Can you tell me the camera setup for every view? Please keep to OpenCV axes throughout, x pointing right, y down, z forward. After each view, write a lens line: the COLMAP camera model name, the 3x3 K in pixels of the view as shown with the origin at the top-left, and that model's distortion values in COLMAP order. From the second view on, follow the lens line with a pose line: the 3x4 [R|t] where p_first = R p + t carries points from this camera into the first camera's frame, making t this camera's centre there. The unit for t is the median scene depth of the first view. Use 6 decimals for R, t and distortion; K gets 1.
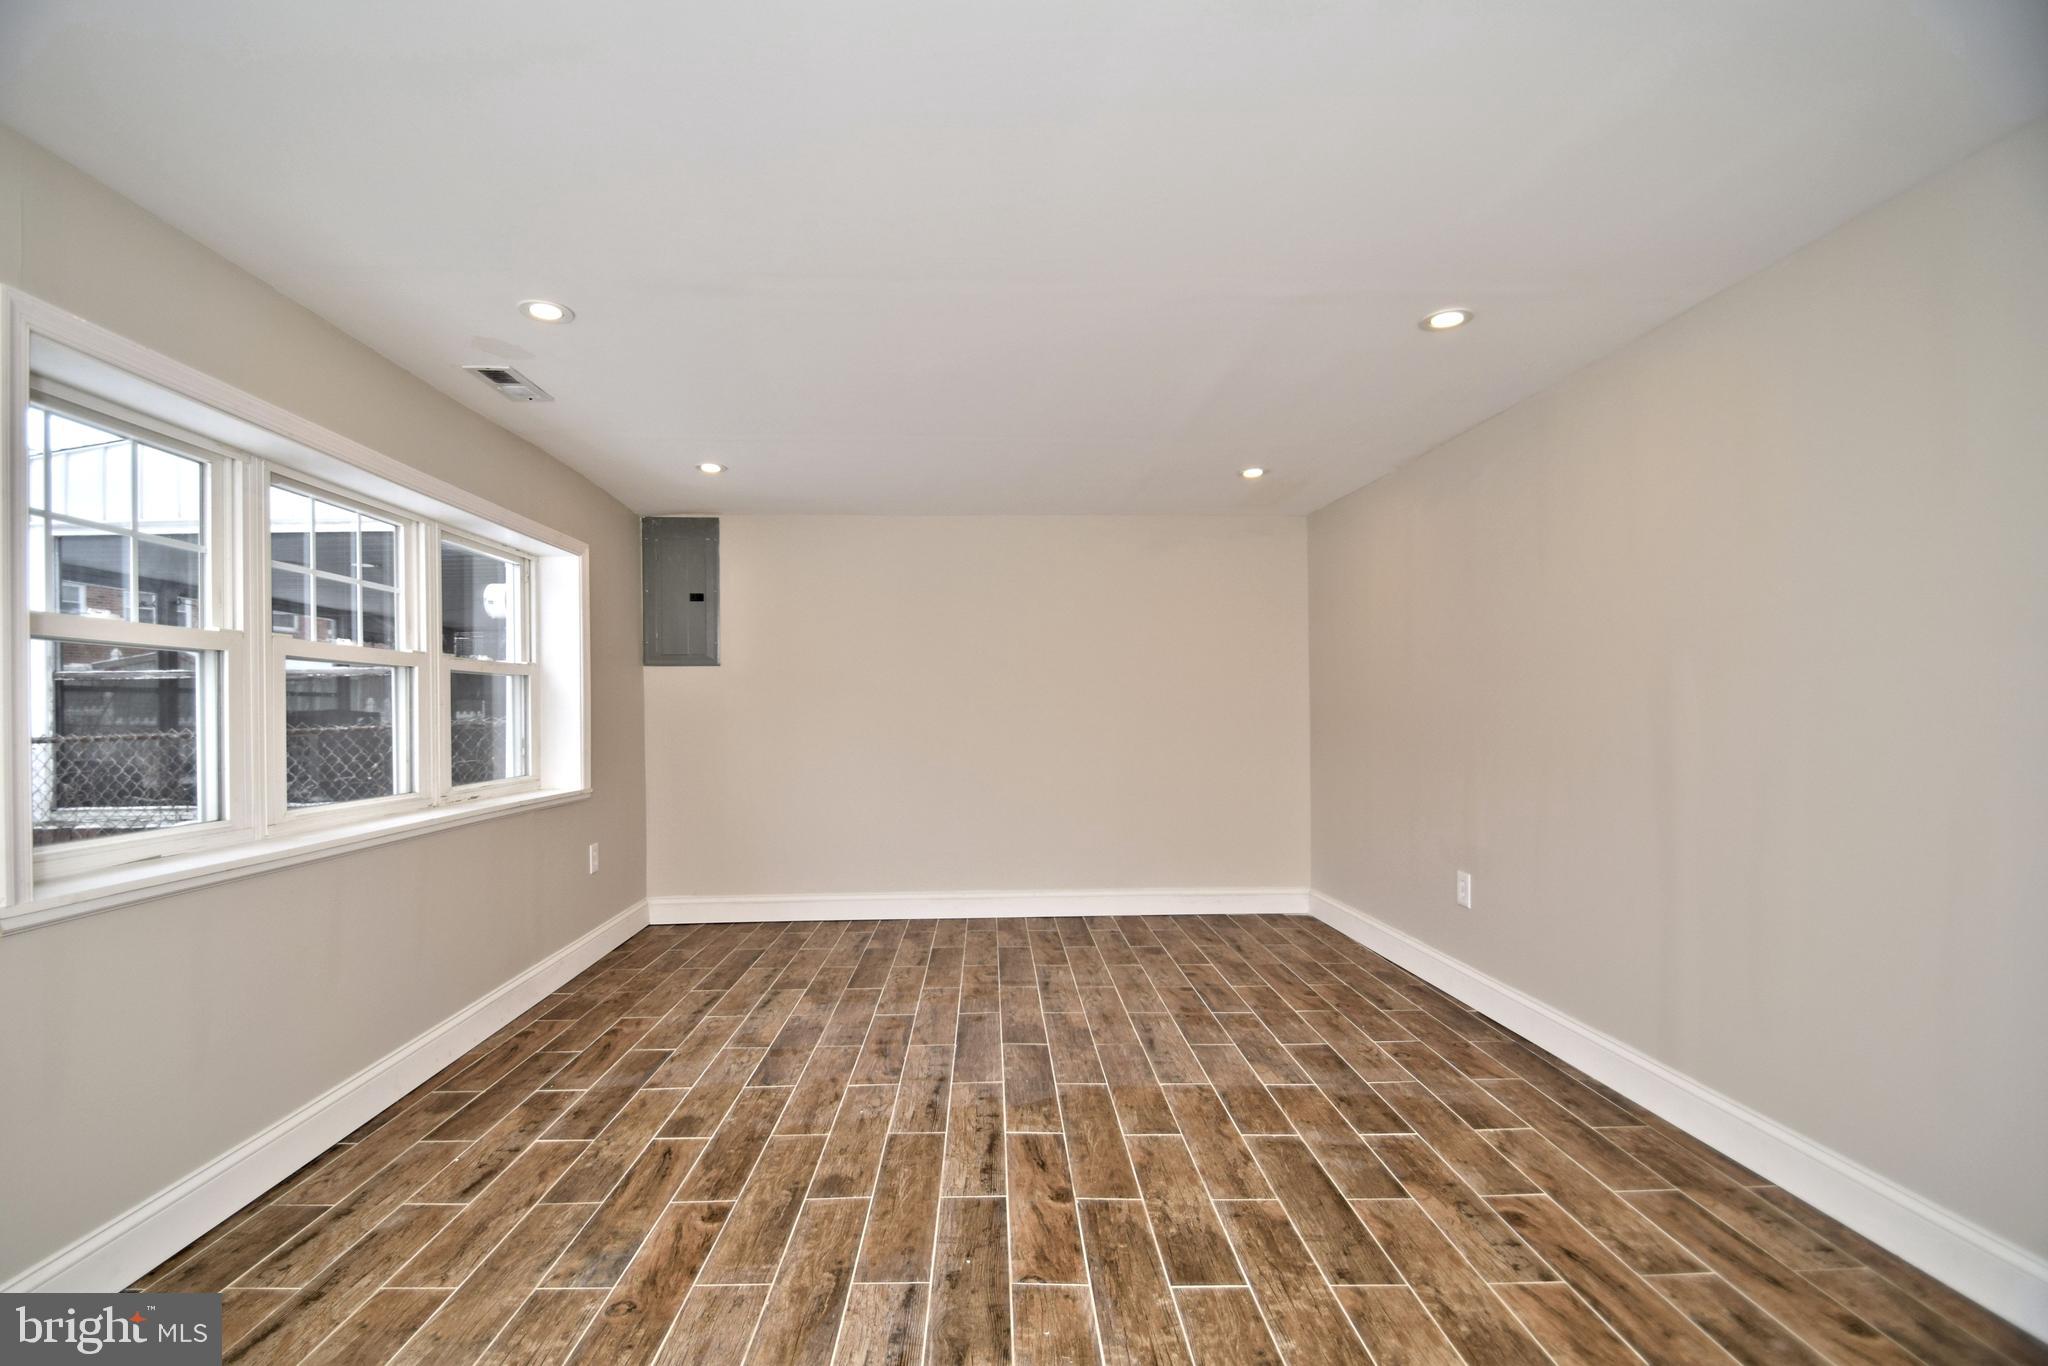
lens RADIAL K [[920.7, 0, 979.6], [0, 920.7, 714.6], [0, 0, 1]] dist [0.017572, -0.022930]
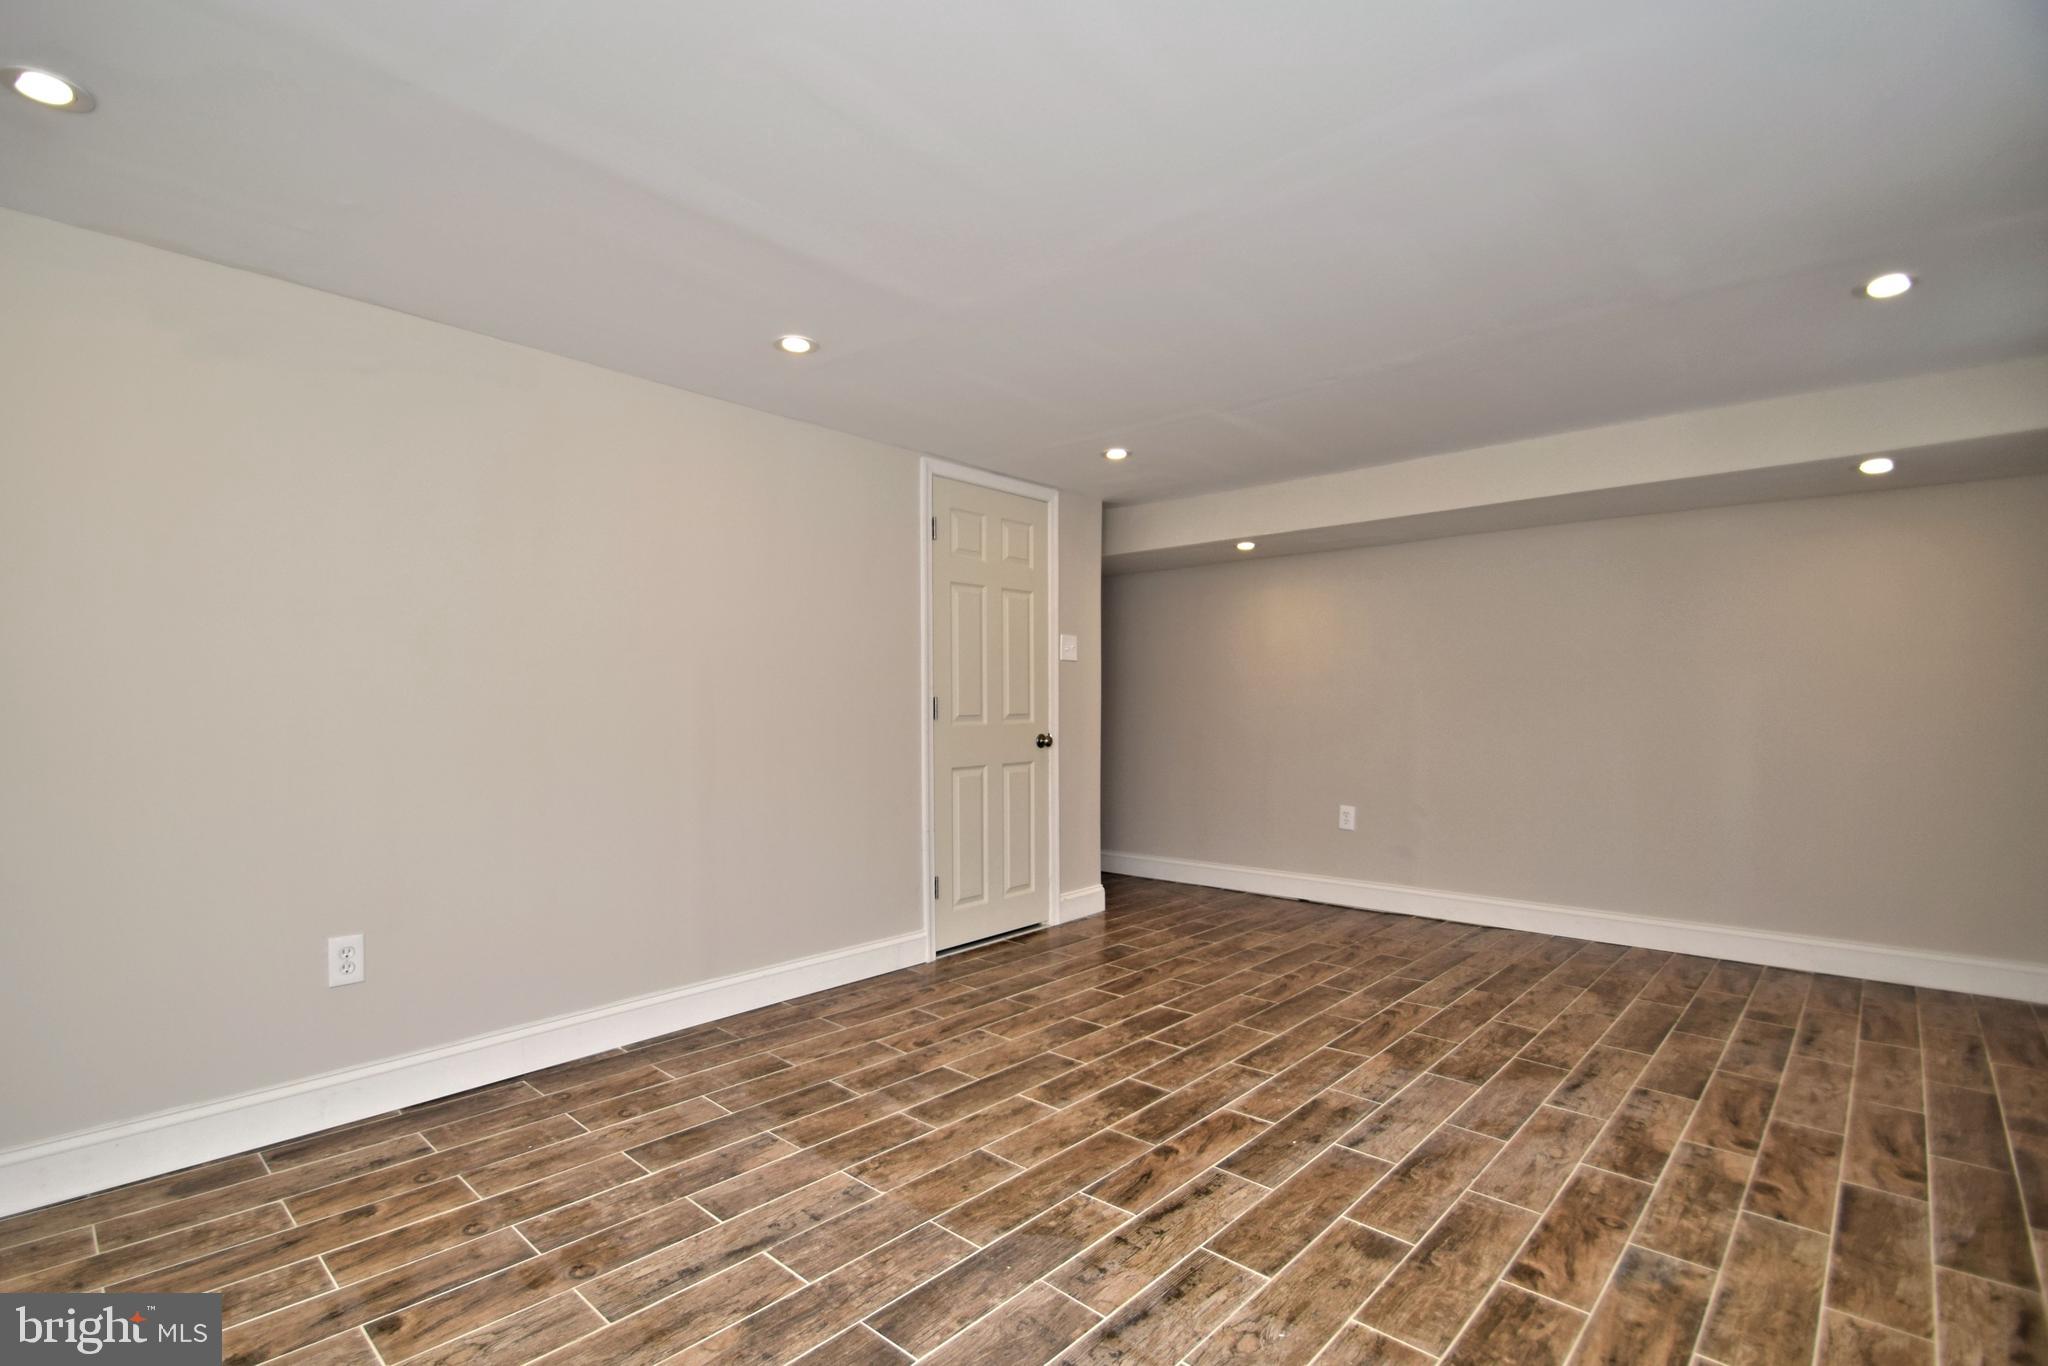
lens RADIAL K [[920.7, 0, 979.6], [0, 920.7, 714.6], [0, 0, 1]] dist [0.017572, -0.022930]
pose [[-0.718631, 0.000781, 0.695391, -0.477518], [0.009913, 0.999909, 0.009122, -0.000084], [-0.695321, 0.013449, -0.718574, 1.817249]]
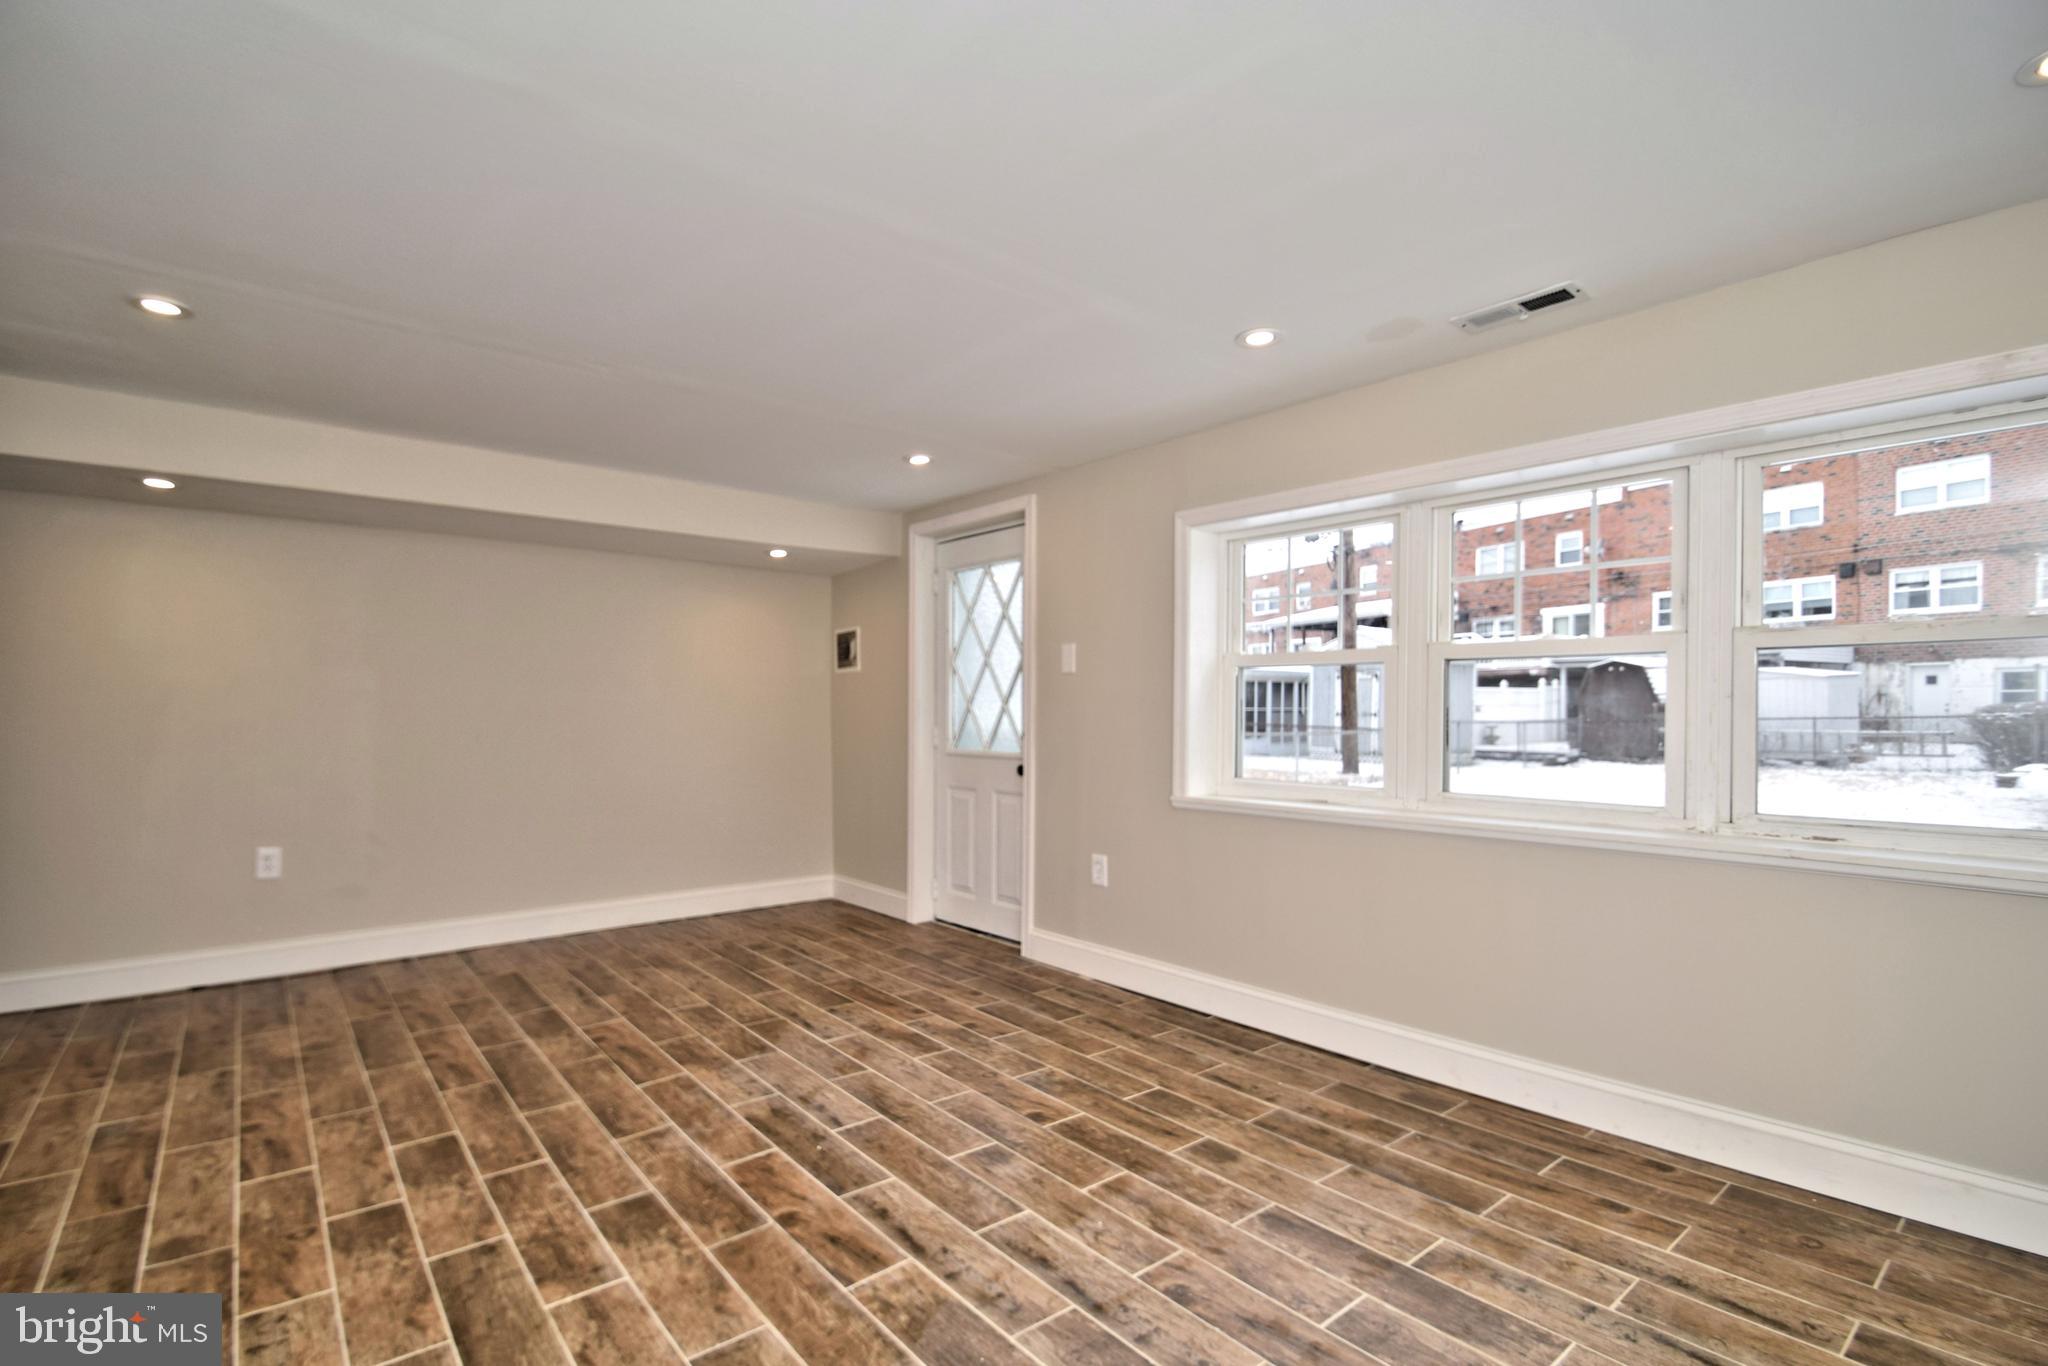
lens RADIAL K [[952.0, 0, 990.1], [0, 952.0, 721.0], [0, 0, 1]] dist [0.015022, -0.022213]
pose [[-0.785977, 0.011890, -0.618142, 0.498419], [0.002013, 0.999859, 0.016672, -0.006425], [0.618253, 0.011860, -0.785890, 1.793364]]
